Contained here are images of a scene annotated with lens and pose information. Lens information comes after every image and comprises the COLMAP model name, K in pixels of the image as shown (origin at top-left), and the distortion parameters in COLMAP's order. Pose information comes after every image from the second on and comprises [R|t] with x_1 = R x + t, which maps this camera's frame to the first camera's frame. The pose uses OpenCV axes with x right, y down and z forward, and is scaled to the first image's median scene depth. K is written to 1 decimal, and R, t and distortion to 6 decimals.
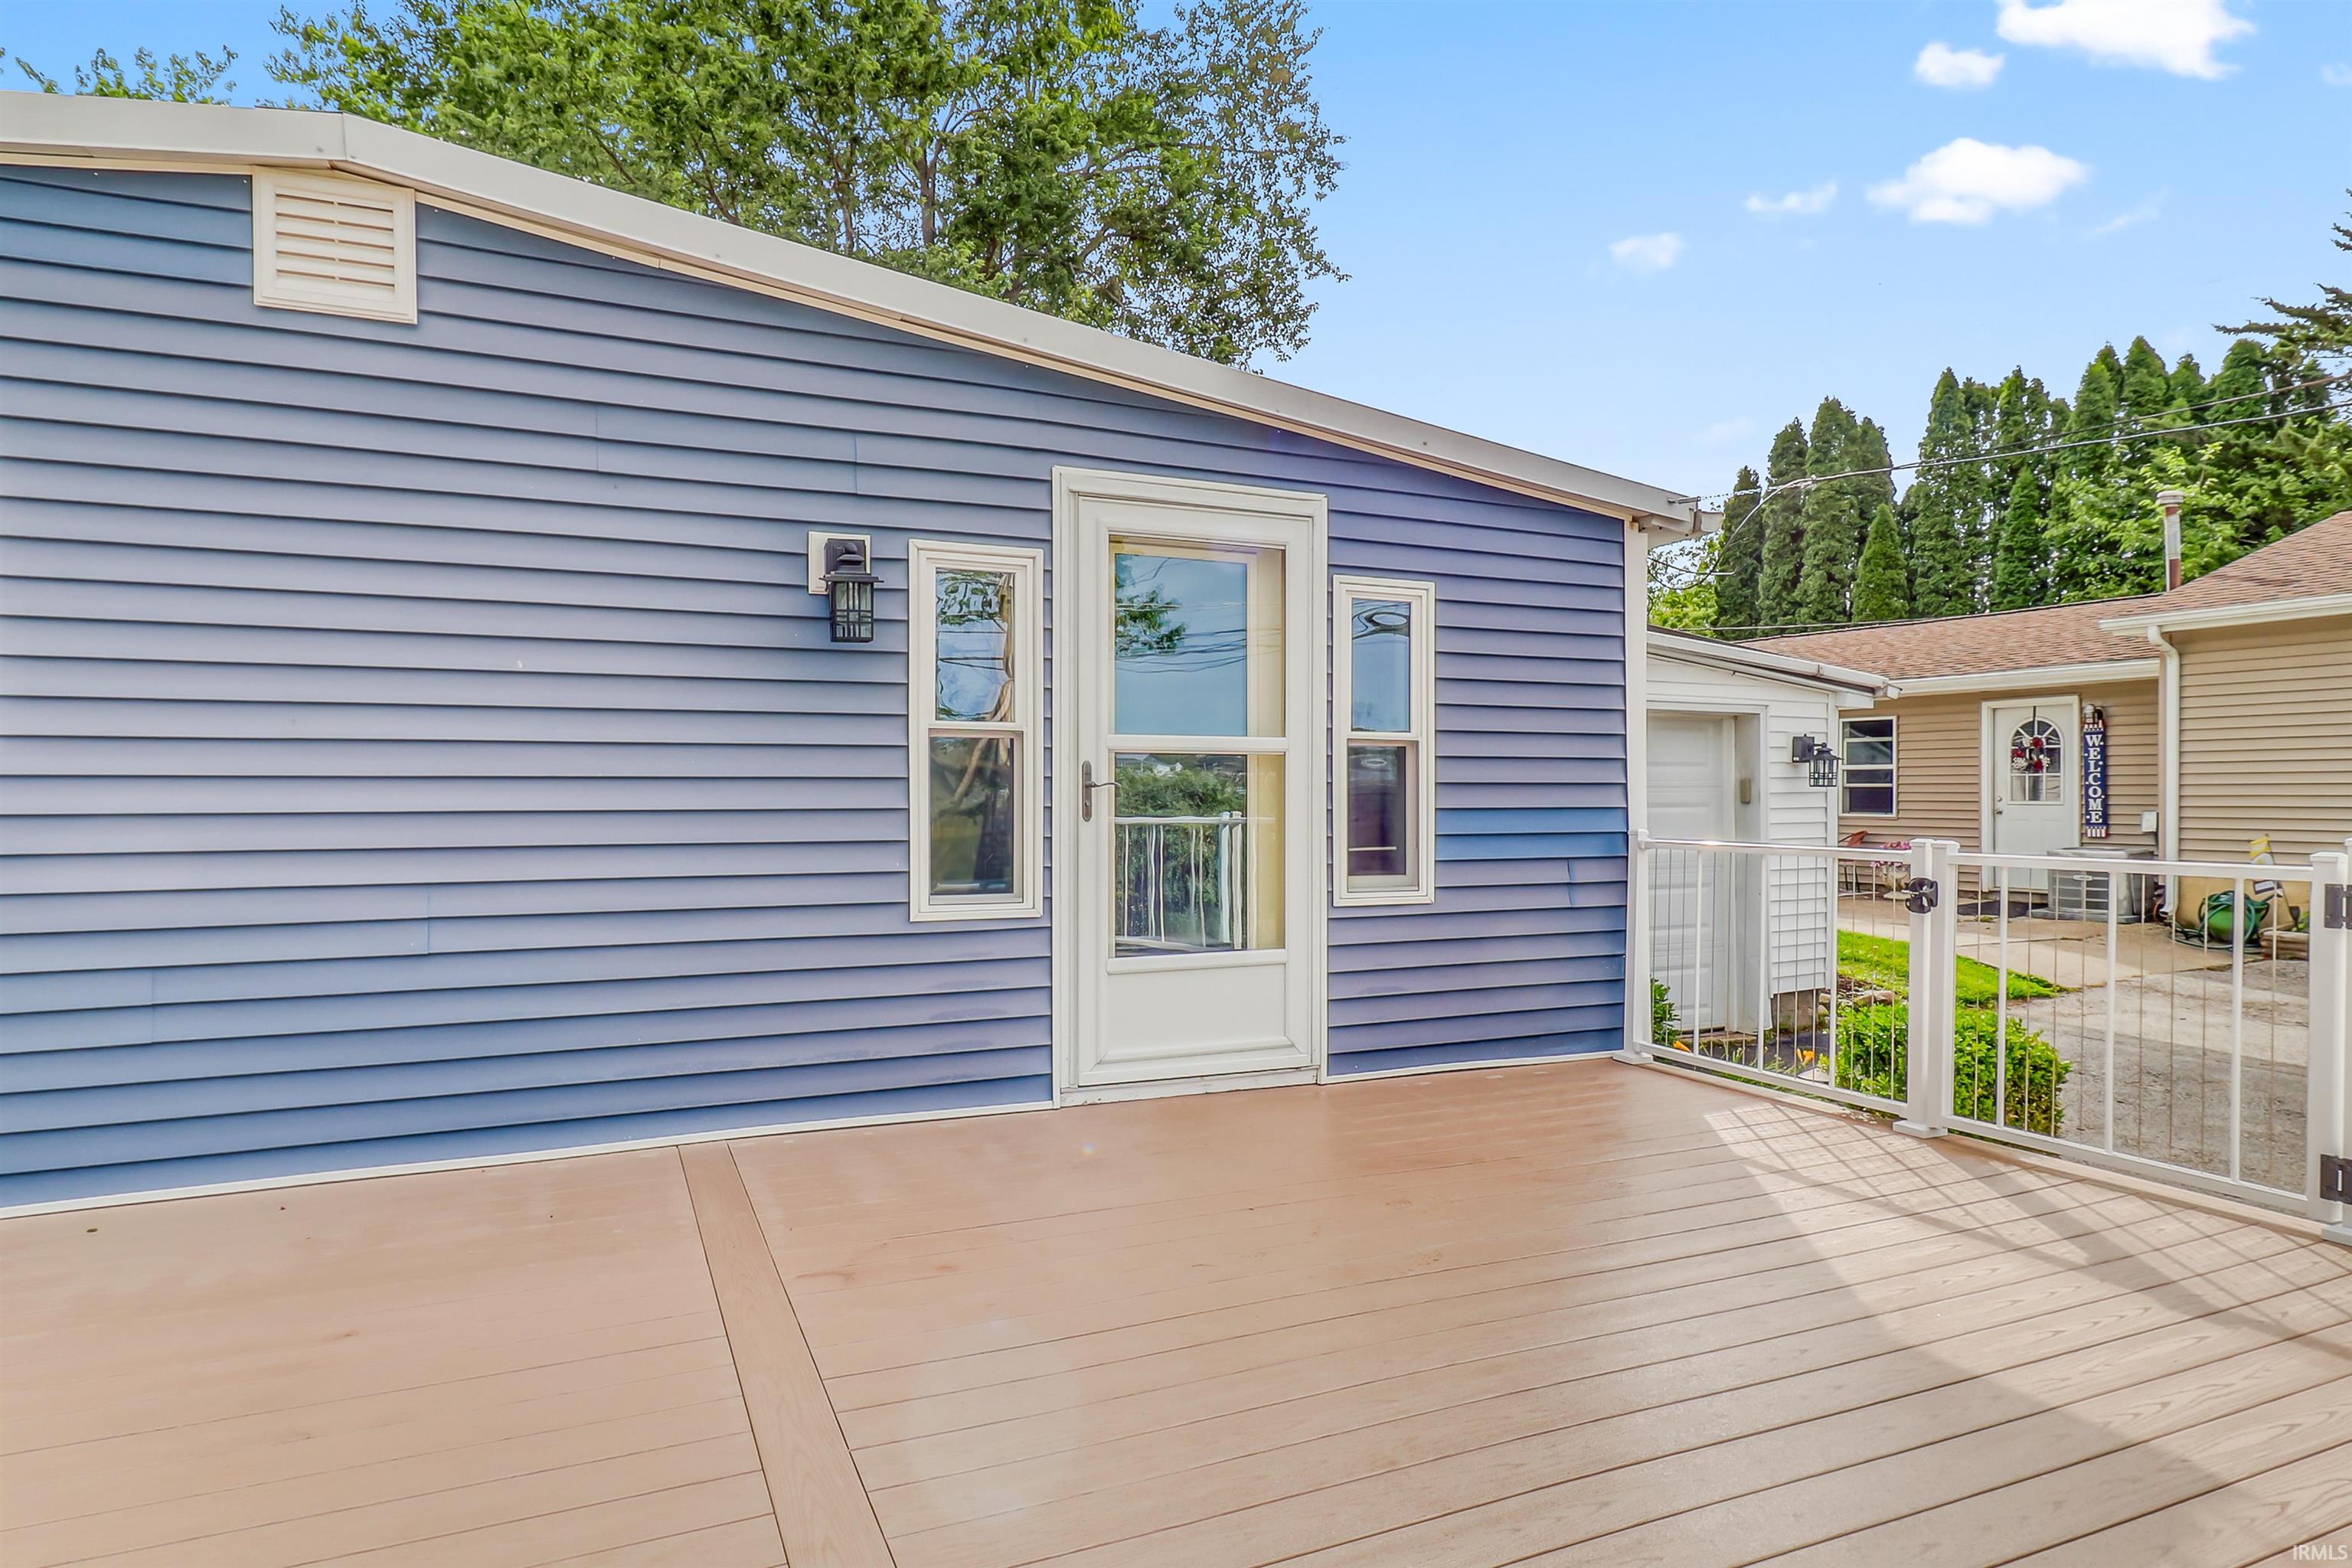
lens RADIAL K [[1344.2, 0, 1170.3], [0, 1344.2, 797.1], [0, 0, 1]] dist [0.009891, -0.000652]
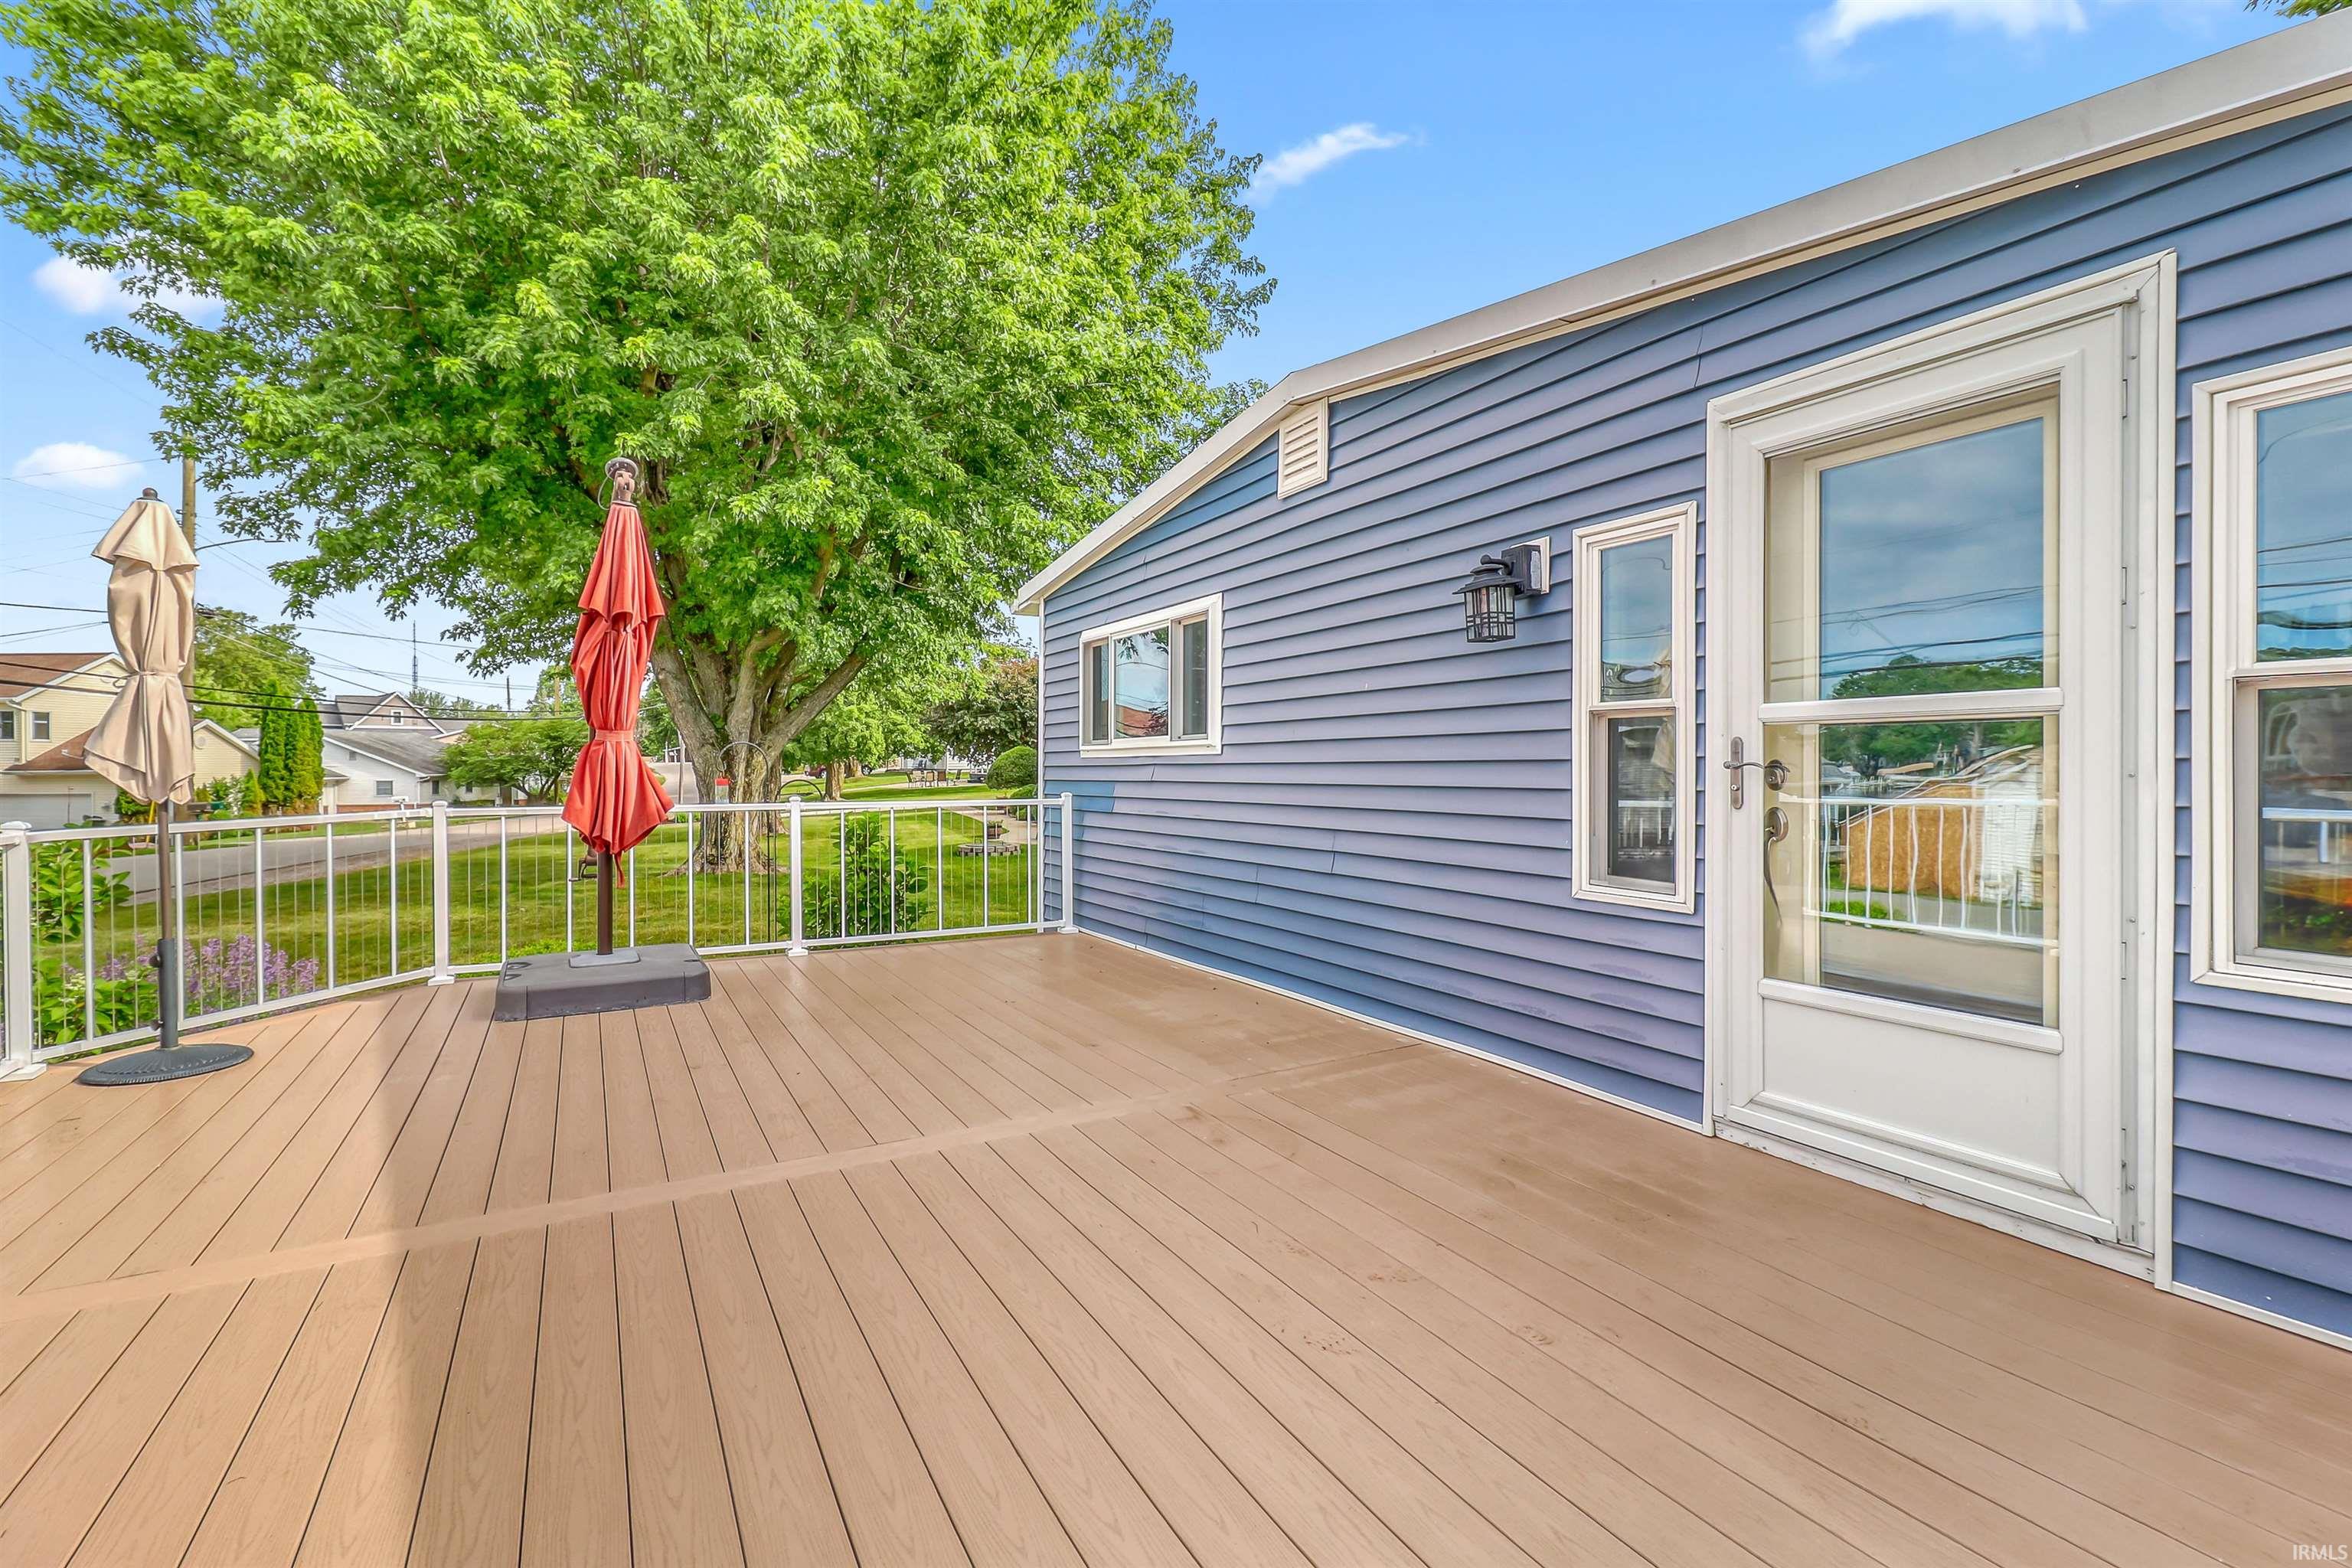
lens RADIAL K [[1087.7, 0, 1173.8], [0, 1087.7, 774.2], [0, 0, 1]] dist [0.007173, -0.000491]
pose [[0.064913, 0.008302, -0.997856, 0.181706], [0.001031, 0.999964, 0.008387, -0.002991], [0.997890, -0.001573, 0.064902, 0.183772]]
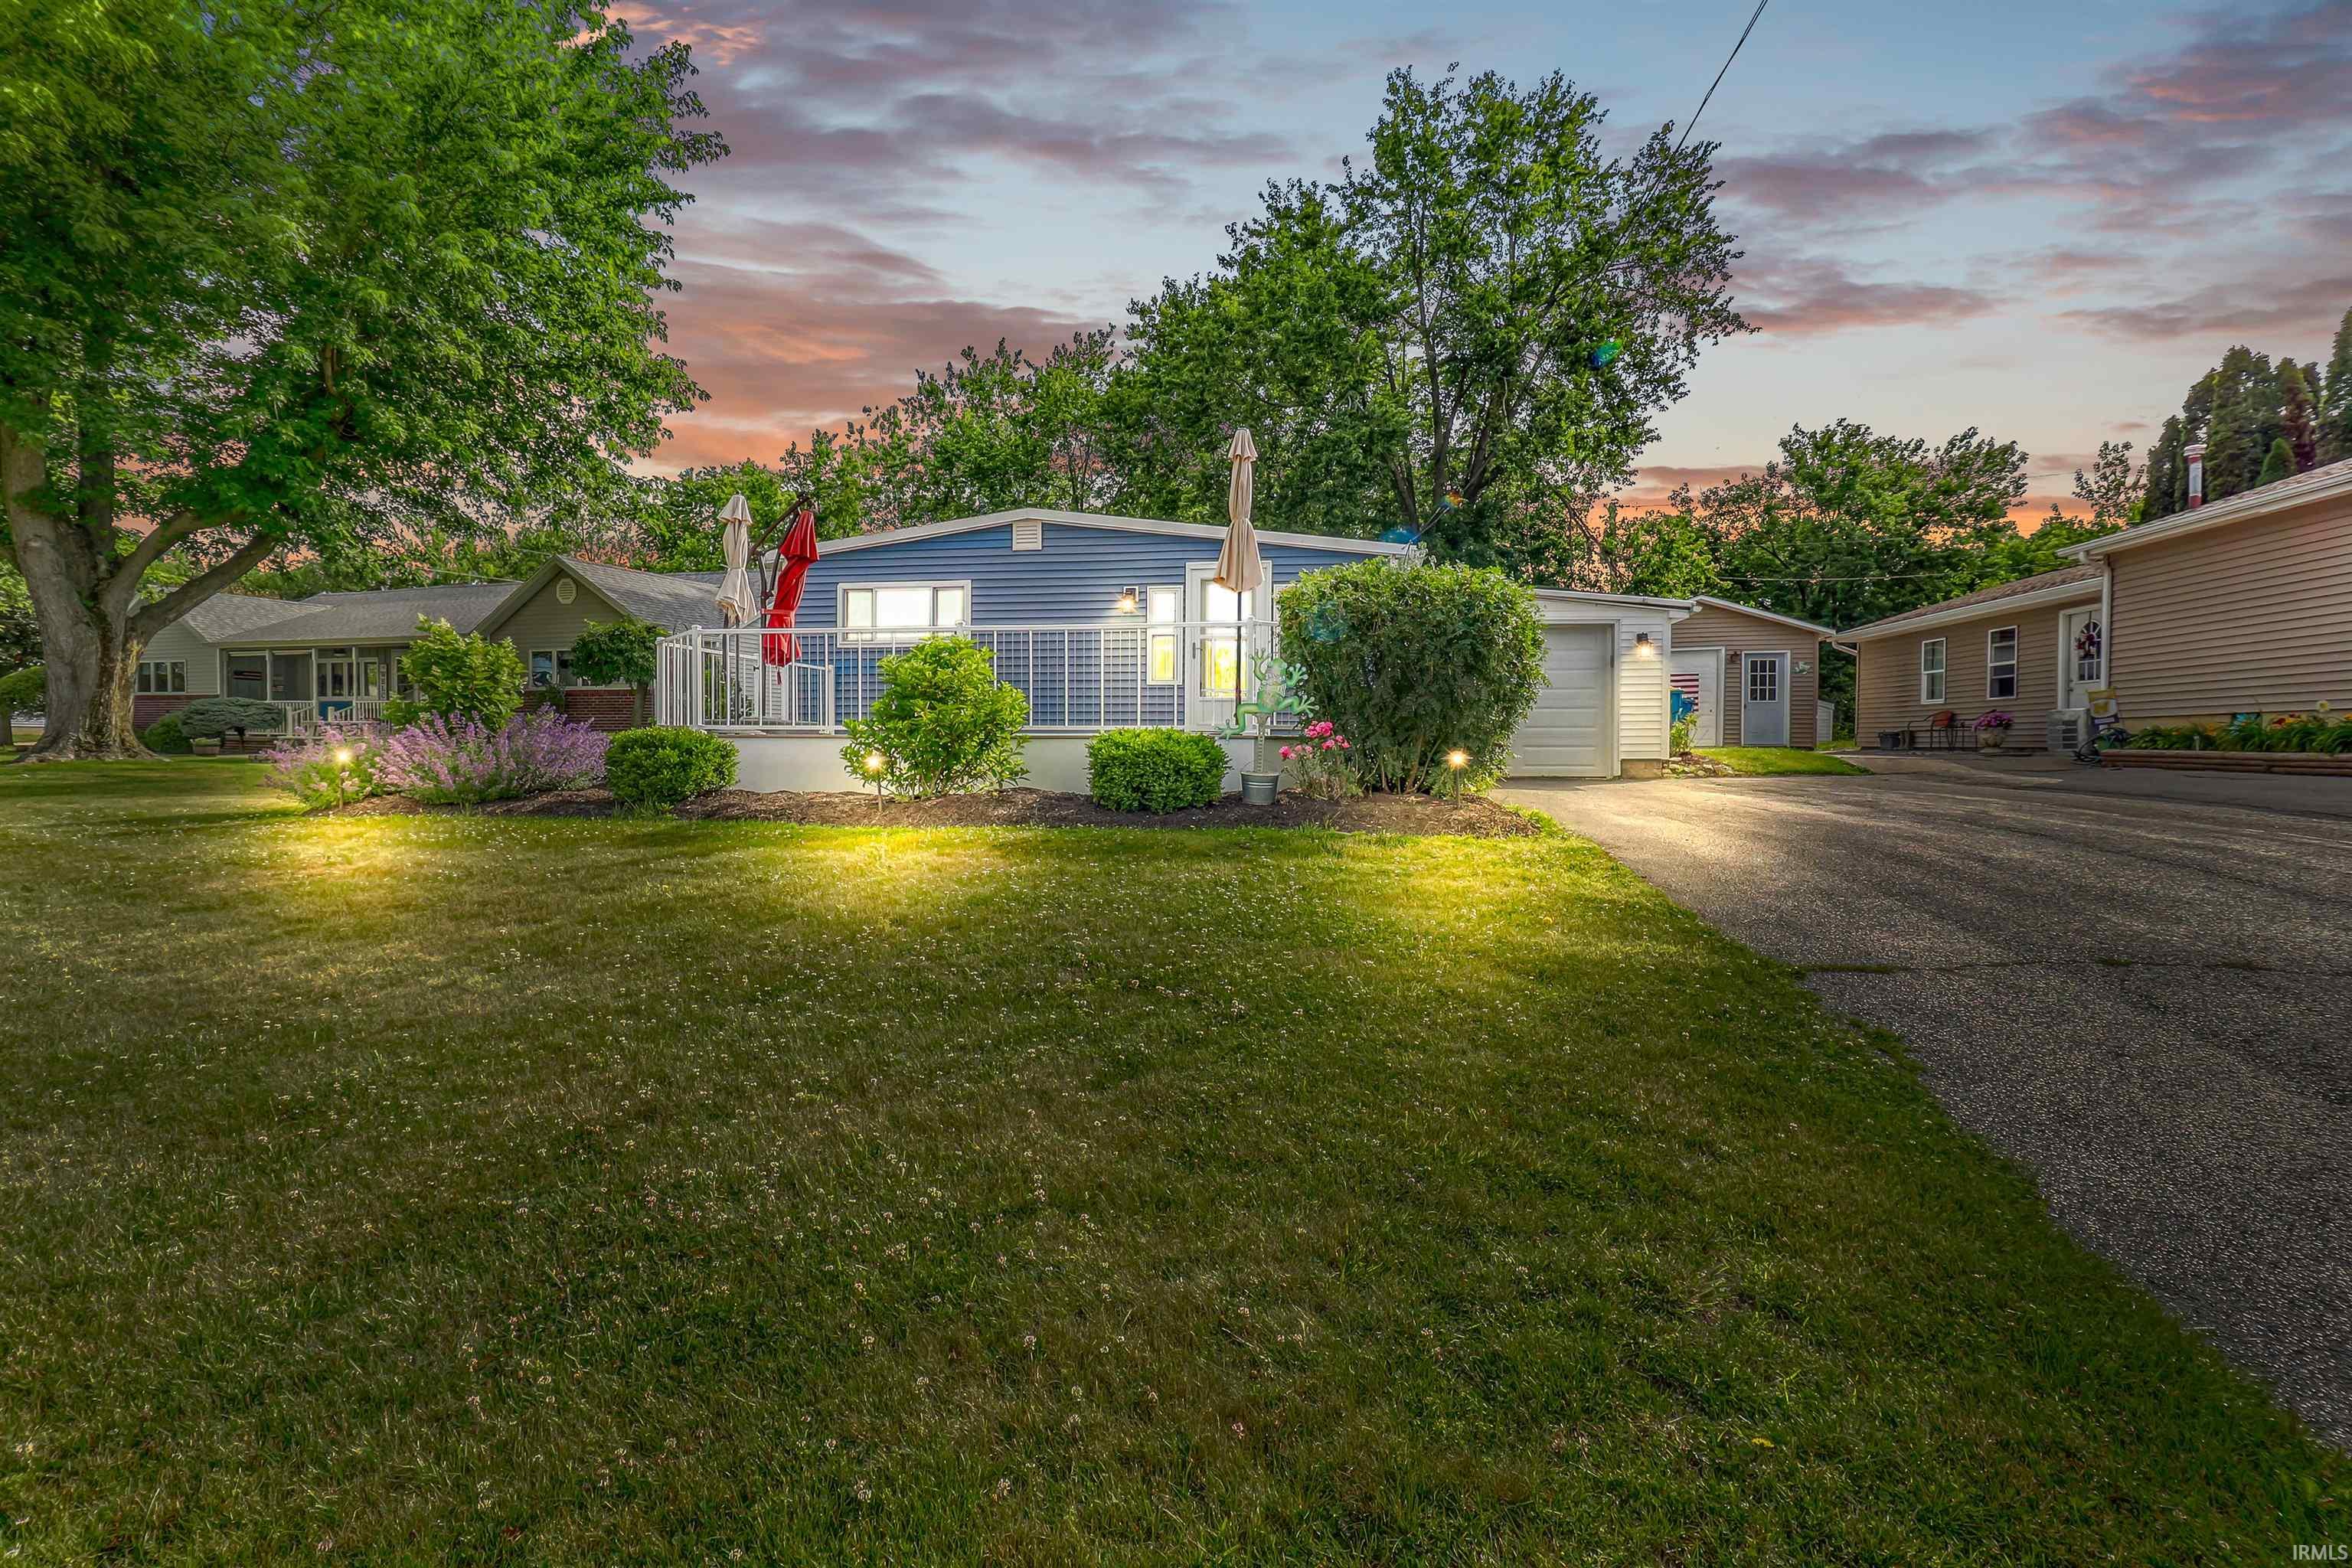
lens RADIAL K [[1065.8, 0, 1170.2], [0, 1065.8, 796.0], [0, 0, 1]] dist [0.012751, -0.004001]
pose [[0.832512, 0.029814, -0.553204, 0.458941], [-0.007800, 0.999083, 0.042105, 0.082138], [0.553952, -0.030738, 0.831981, -0.448635]]
